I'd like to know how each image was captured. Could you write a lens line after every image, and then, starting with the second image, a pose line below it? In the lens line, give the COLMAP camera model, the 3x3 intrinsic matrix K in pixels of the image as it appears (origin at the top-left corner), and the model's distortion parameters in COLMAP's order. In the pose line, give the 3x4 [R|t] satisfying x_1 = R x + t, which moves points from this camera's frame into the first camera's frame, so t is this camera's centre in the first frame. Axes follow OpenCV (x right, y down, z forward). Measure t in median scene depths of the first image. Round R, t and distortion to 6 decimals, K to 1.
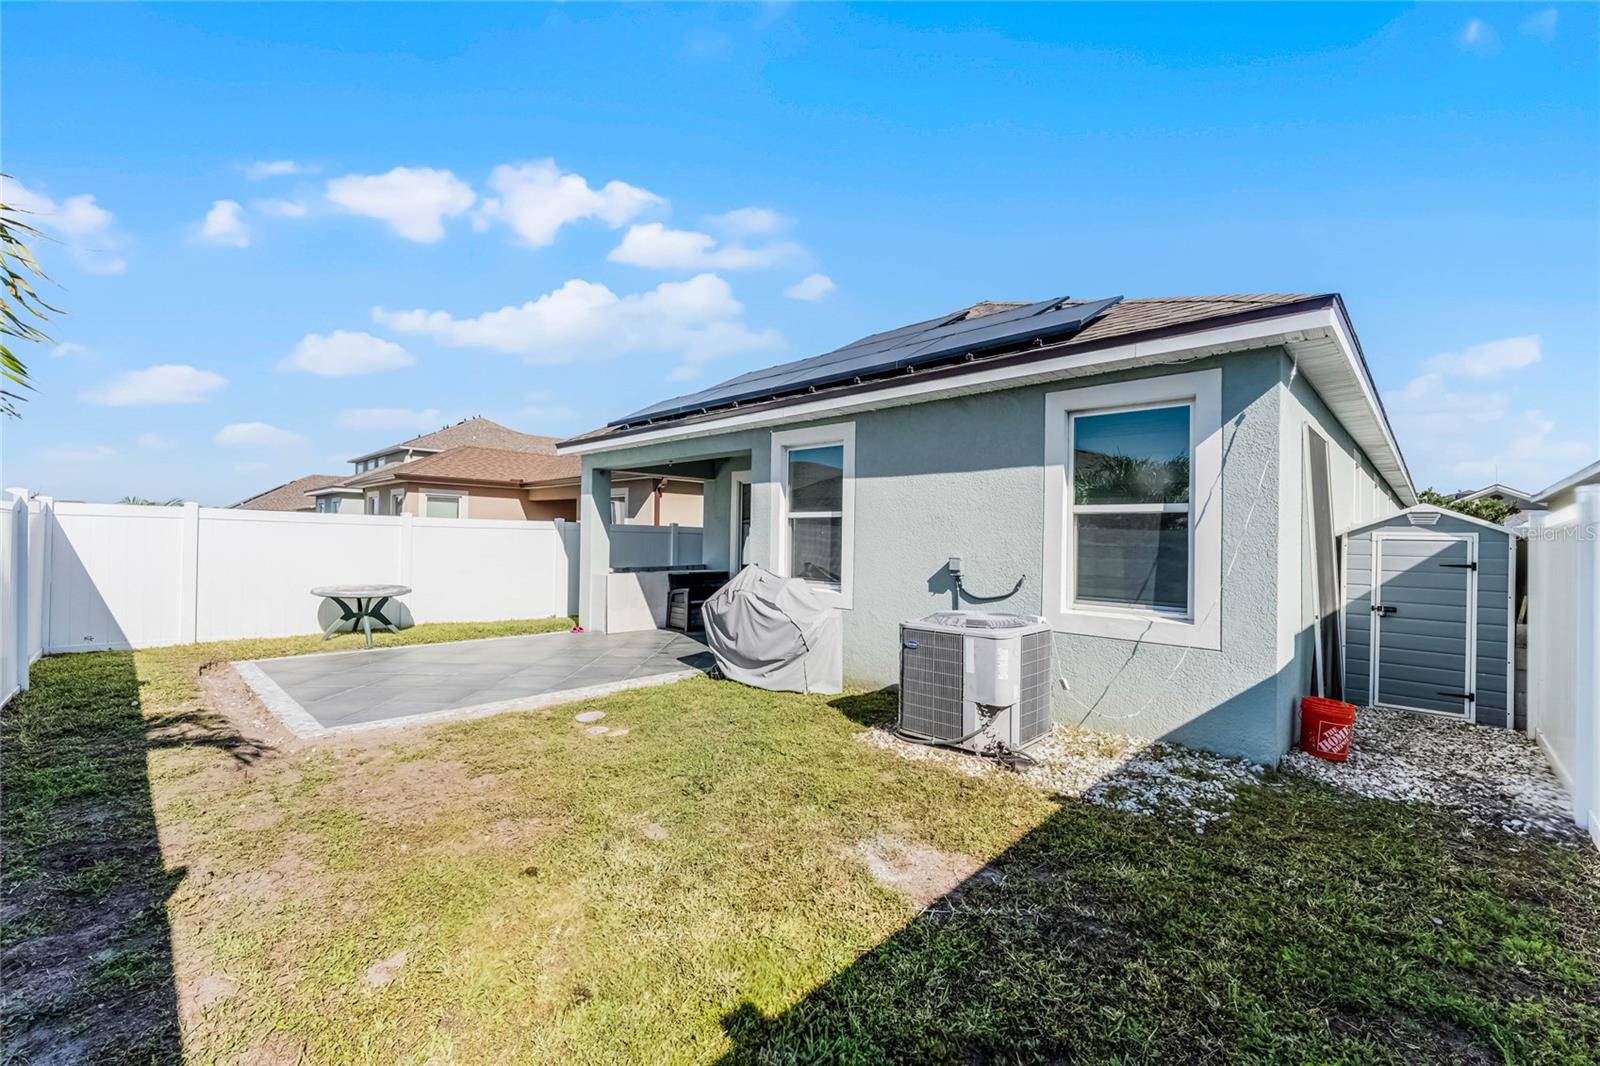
lens RADIAL K [[664.2, 0, 794.9], [0, 664.2, 548.9], [0, 0, 1]] dist [0.001396, 0.000051]
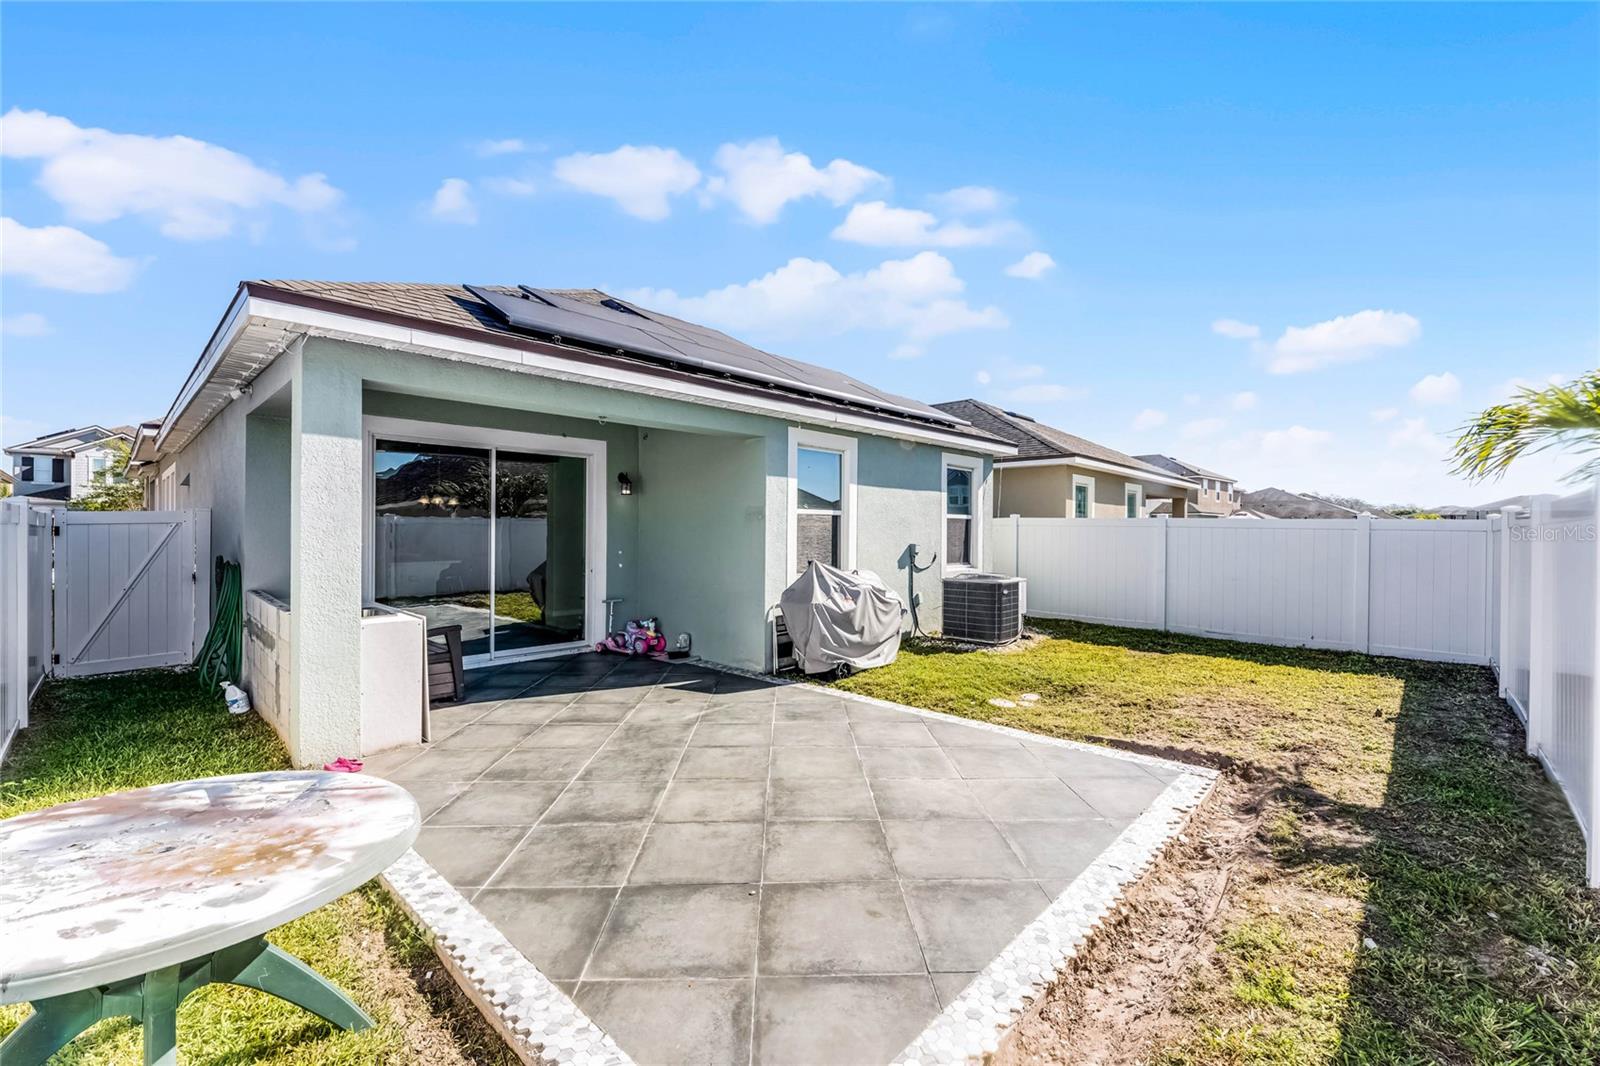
lens RADIAL K [[670.3, 0, 806.6], [0, 670.3, 535.4], [0, 0, 1]] dist [0.000025, -0.000011]
pose [[-0.013916, -0.014107, 0.999804, -1.155868], [0.017356, 0.999746, 0.014348, -0.031098], [-0.999753, 0.017552, -0.013668, 1.112417]]
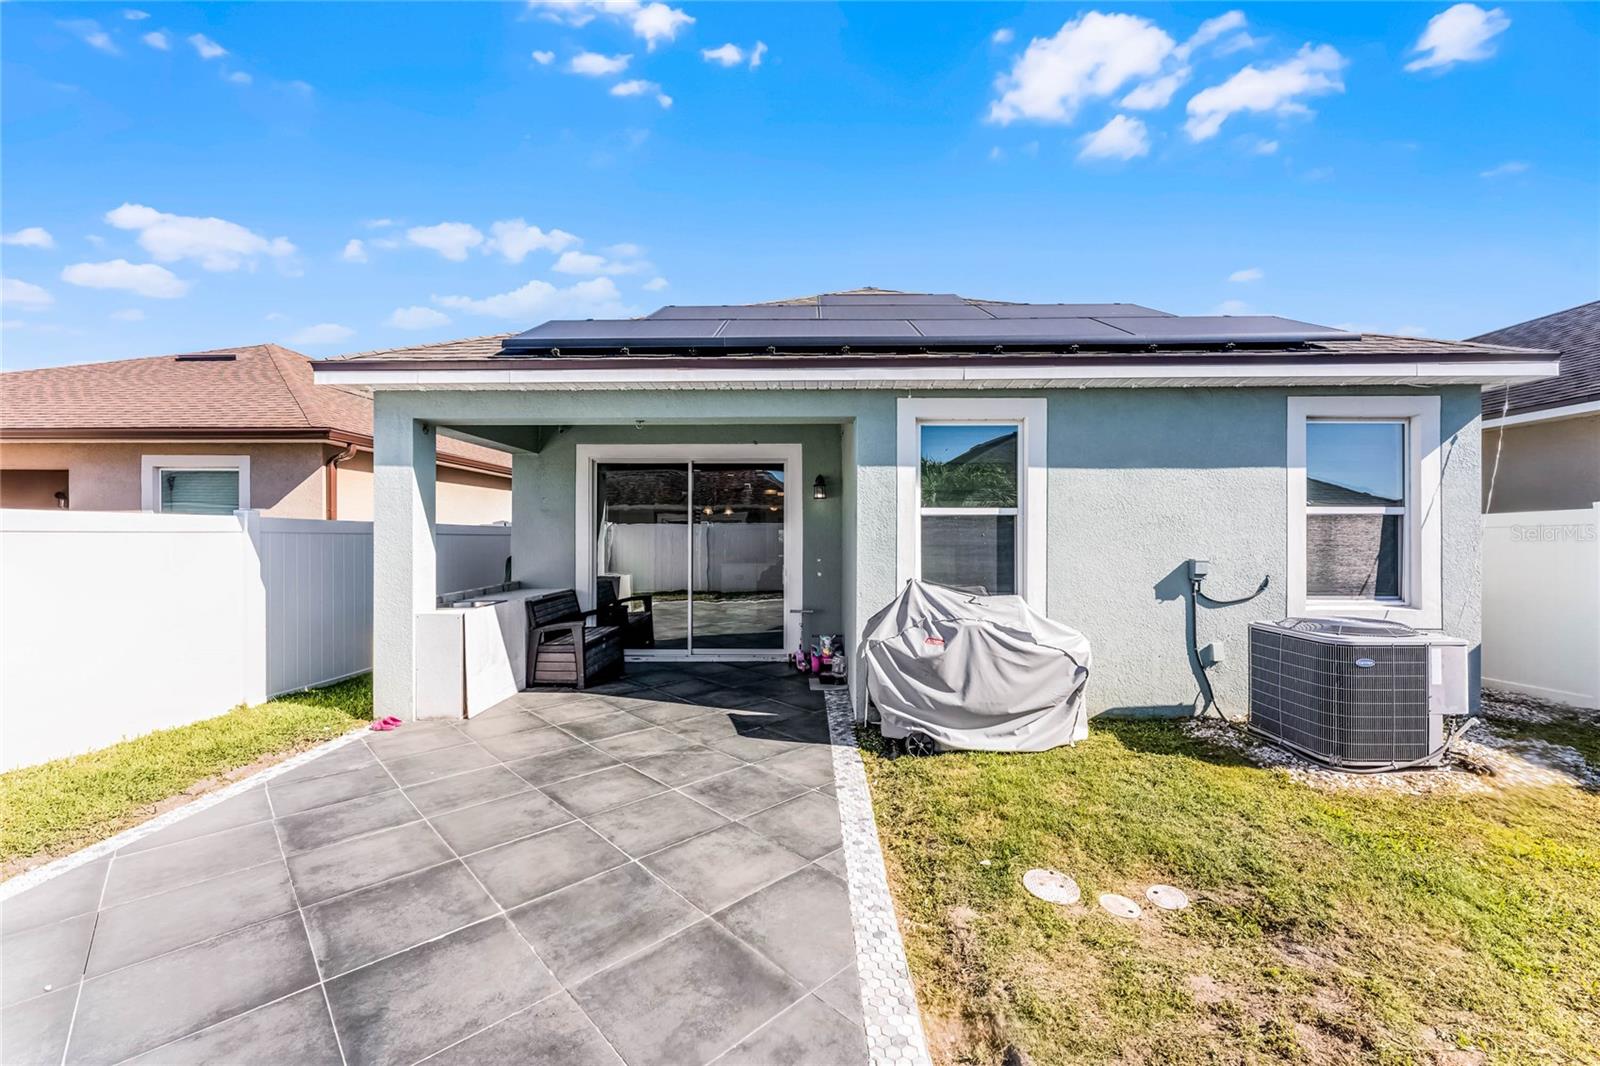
lens RADIAL K [[631.0, 0, 800.7], [0, 631.0, 533.4], [0, 0, 1]] dist [0.000127, -0.000028]
pose [[0.735342, -0.003434, 0.677688, -0.660564], [0.019214, 0.999691, -0.015784, -0.018615], [-0.677424, 0.024628, 0.735180, 0.635945]]
